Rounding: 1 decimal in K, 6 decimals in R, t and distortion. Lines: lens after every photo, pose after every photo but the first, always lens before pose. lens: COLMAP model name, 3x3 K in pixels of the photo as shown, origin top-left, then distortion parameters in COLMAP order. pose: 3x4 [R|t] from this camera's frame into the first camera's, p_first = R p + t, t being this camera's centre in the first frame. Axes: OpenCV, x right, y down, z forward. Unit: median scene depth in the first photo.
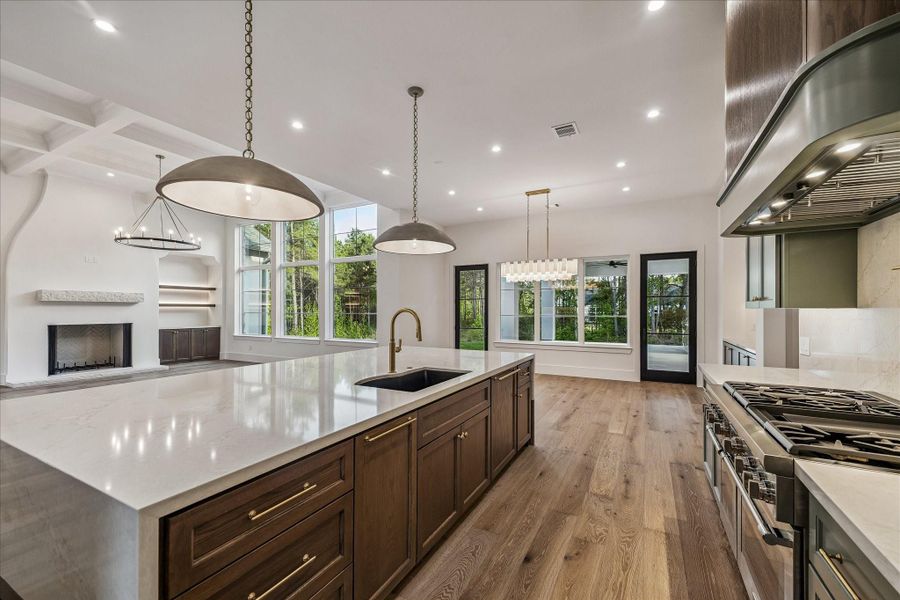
lens RADIAL K [[374.8, 0, 450.1], [0, 374.8, 311.0], [0, 0, 1]] dist [0.014395, -0.000046]
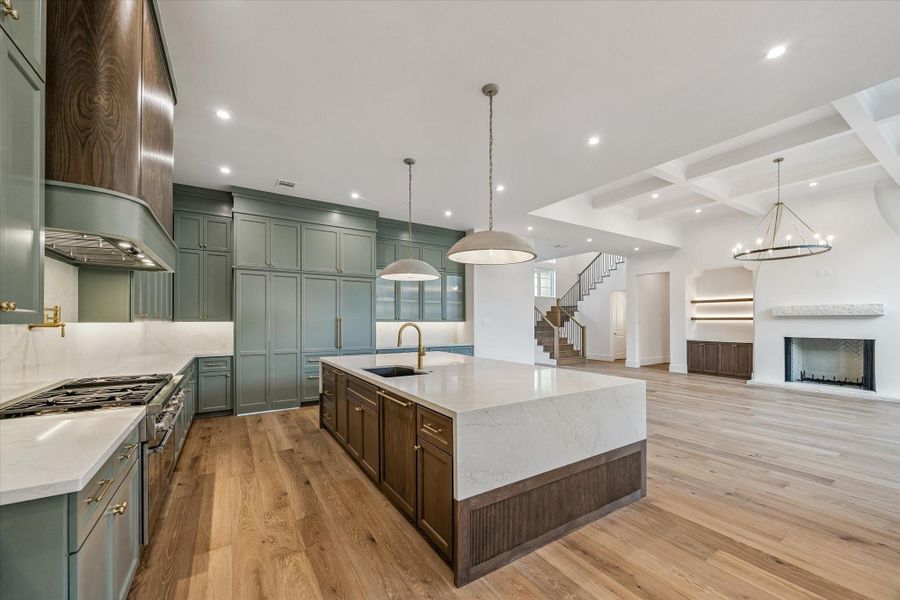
lens RADIAL K [[353.0, 0, 453.9], [0, 353.0, 321.8], [0, 0, 1]] dist [-0.001076, -0.000263]
pose [[-0.495121, -0.000926, -0.868824, 0.481731], [-0.004412, 0.999989, 0.001448, -0.007507], [0.868813, 0.004550, -0.495119, 0.918566]]
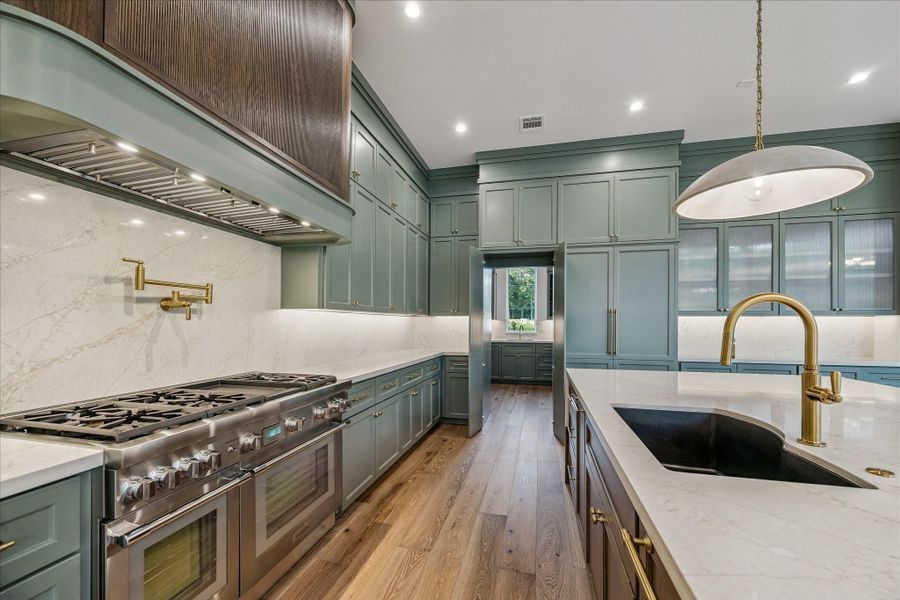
lens RADIAL K [[355.1, 0, 454.1], [0, 355.1, 325.4], [0, 0, 1]] dist [0.000718, 0.000116]
pose [[-0.969415, -0.003806, -0.245399, 0.189982], [-0.005459, 0.999967, 0.006054, 0.015079], [0.245367, 0.007209, -0.969403, 0.685908]]
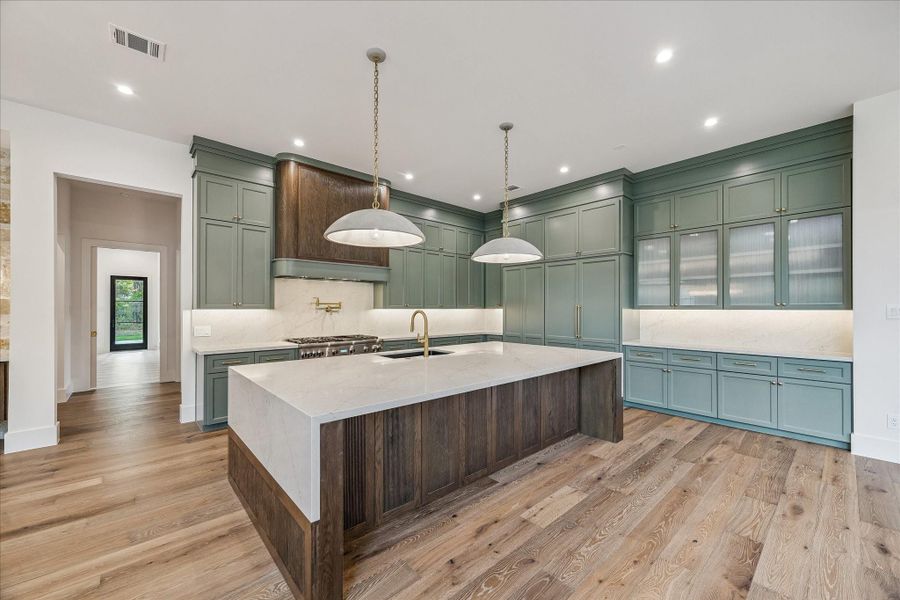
lens RADIAL K [[352.5, 0, 452.6], [0, 352.5, 312.4], [0, 0, 1]] dist [0.000022, -0.000031]
pose [[-0.938043, -0.005610, 0.346473, -0.336129], [-0.000669, 0.999896, 0.014377, -0.009224], [-0.346518, 0.013254, -0.937950, 1.137498]]
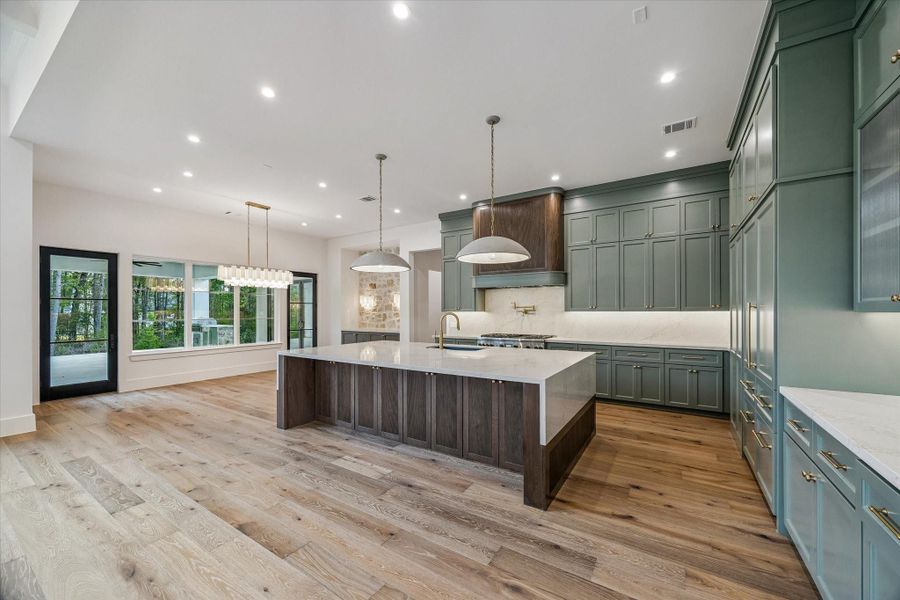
lens RADIAL K [[343.8, 0, 451.8], [0, 343.8, 303.8], [0, 0, 1]] dist [-0.001239, -0.000033]
pose [[0.086521, 0.020827, 0.996032, -0.877165], [0.007896, 0.999736, -0.021590, -0.007523], [-0.996219, 0.009732, 0.086333, 0.442489]]
